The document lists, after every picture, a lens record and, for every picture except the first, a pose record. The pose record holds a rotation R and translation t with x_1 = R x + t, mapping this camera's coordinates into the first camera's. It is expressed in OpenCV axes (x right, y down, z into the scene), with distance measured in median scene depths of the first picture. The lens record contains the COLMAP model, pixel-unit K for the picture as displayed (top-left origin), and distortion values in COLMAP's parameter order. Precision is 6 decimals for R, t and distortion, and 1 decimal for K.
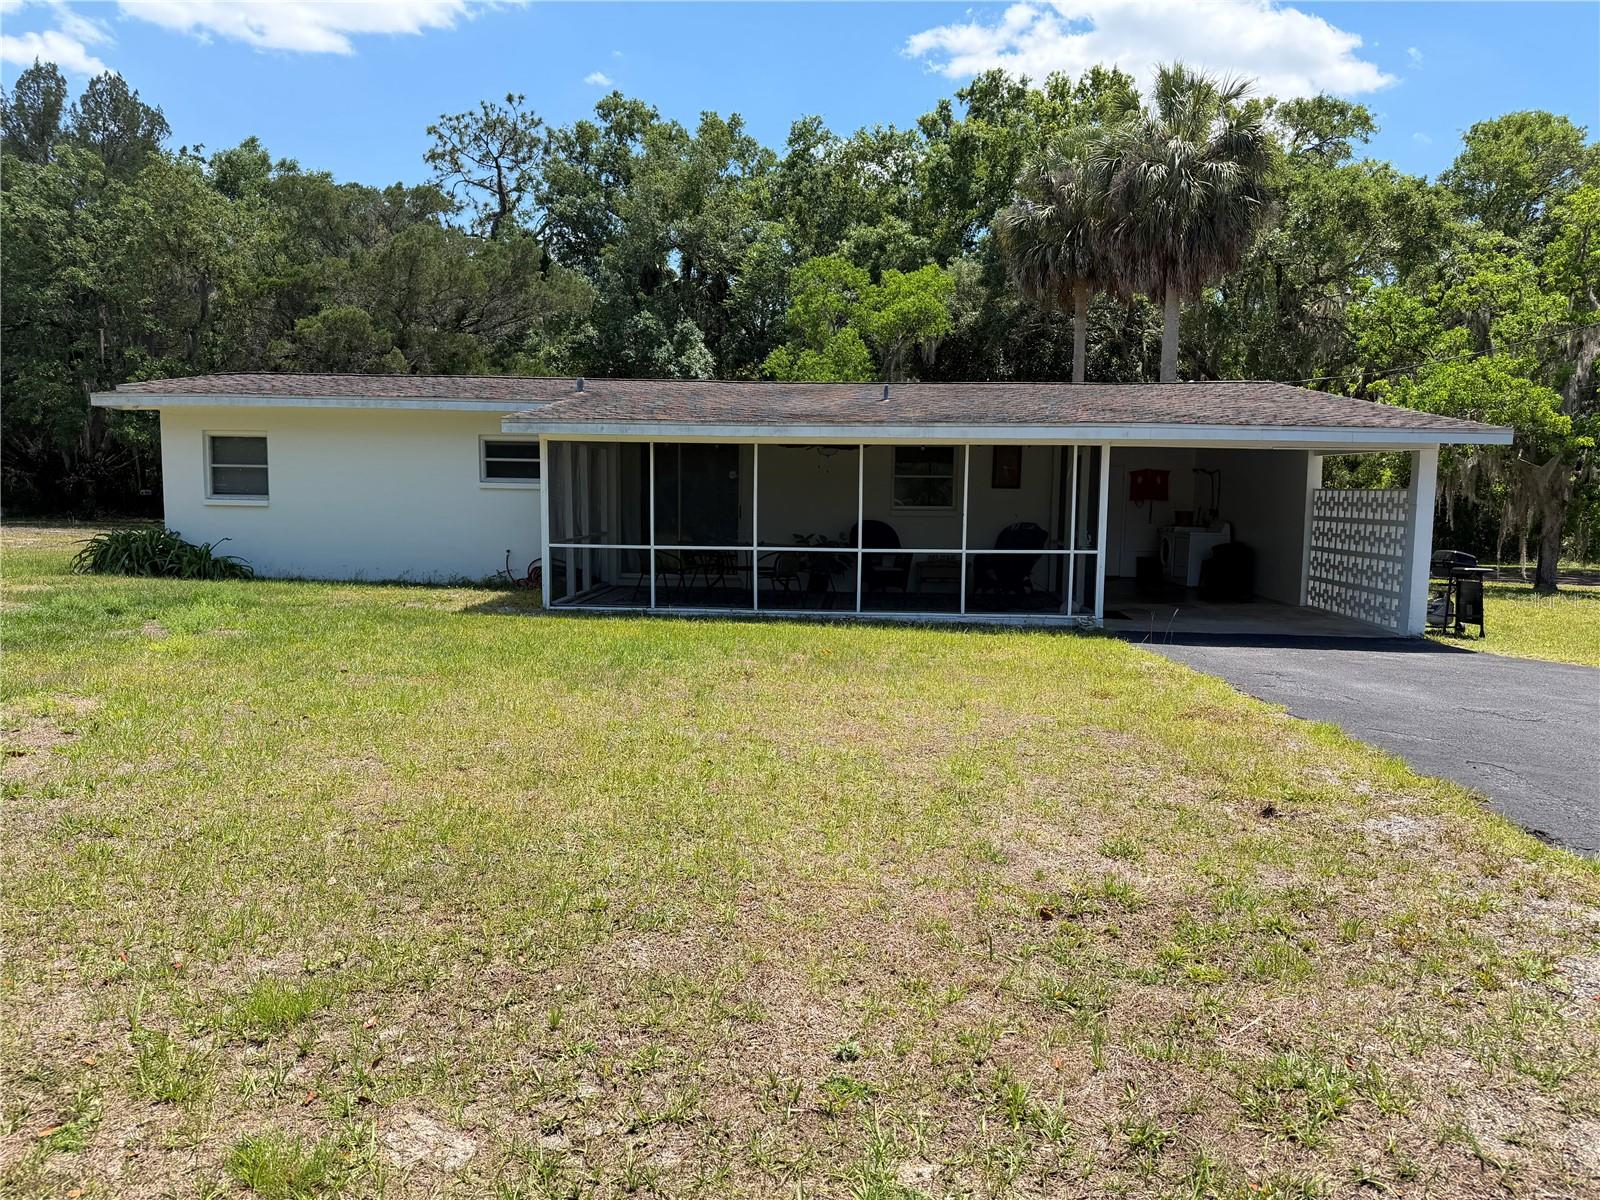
lens RADIAL K [[1077.2, 0, 800.0], [0, 1077.2, 600.0], [0, 0, 1]] dist [0.059529, -0.068906]
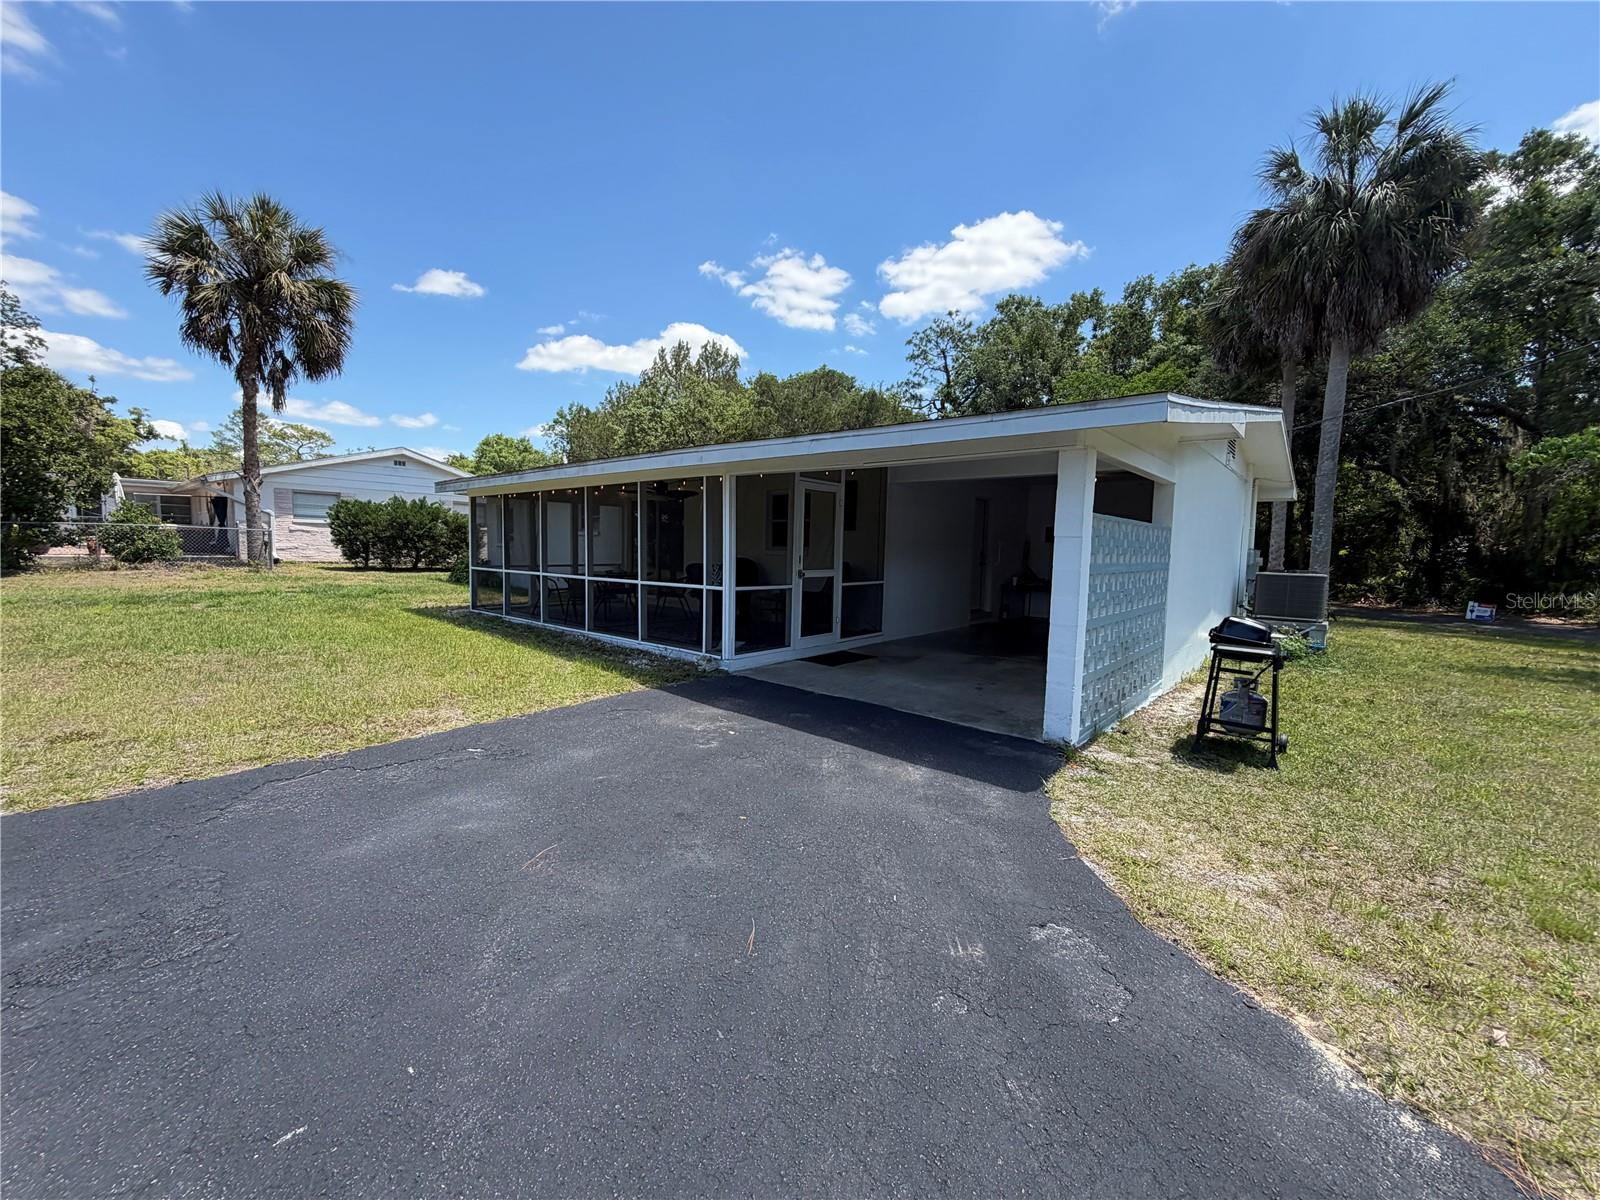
lens RADIAL K [[620.0, 0, 774.5], [0, 620.0, 587.2], [0, 0, 1]] dist [0.001493, 0.000060]
pose [[0.808546, 0.035322, -0.587371, 0.107165], [-0.057388, 0.998172, -0.018971, -0.006350], [0.585627, 0.049047, 0.809095, 0.099184]]
